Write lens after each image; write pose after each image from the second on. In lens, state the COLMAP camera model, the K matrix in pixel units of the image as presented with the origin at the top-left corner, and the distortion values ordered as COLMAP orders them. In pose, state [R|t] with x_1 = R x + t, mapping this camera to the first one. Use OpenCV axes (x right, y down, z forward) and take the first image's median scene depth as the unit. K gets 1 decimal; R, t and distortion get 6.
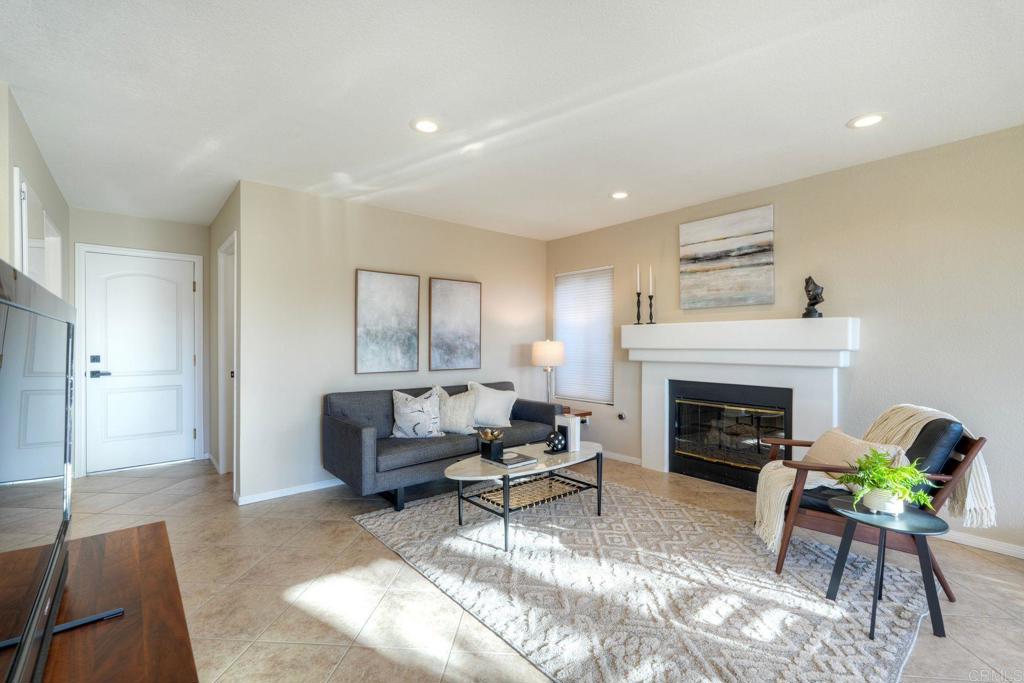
lens RADIAL K [[454.7, 0, 506.4], [0, 454.7, 341.5], [0, 0, 1]] dist [-0.000829, 0.000078]
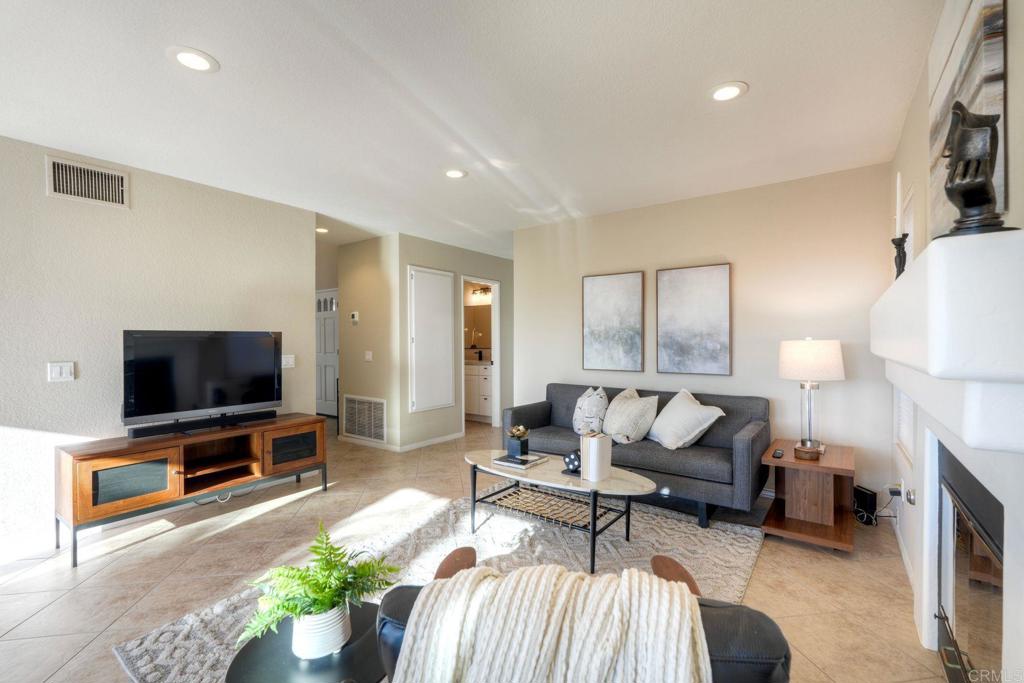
lens RADIAL K [[454.7, 0, 506.4], [0, 454.7, 341.5], [0, 0, 1]] dist [-0.000829, 0.000078]
pose [[0.243876, 0.002346, -0.969804, 0.678974], [0.004416, 0.999984, 0.003530, -0.002826], [0.969796, -0.005144, 0.243861, 0.513732]]
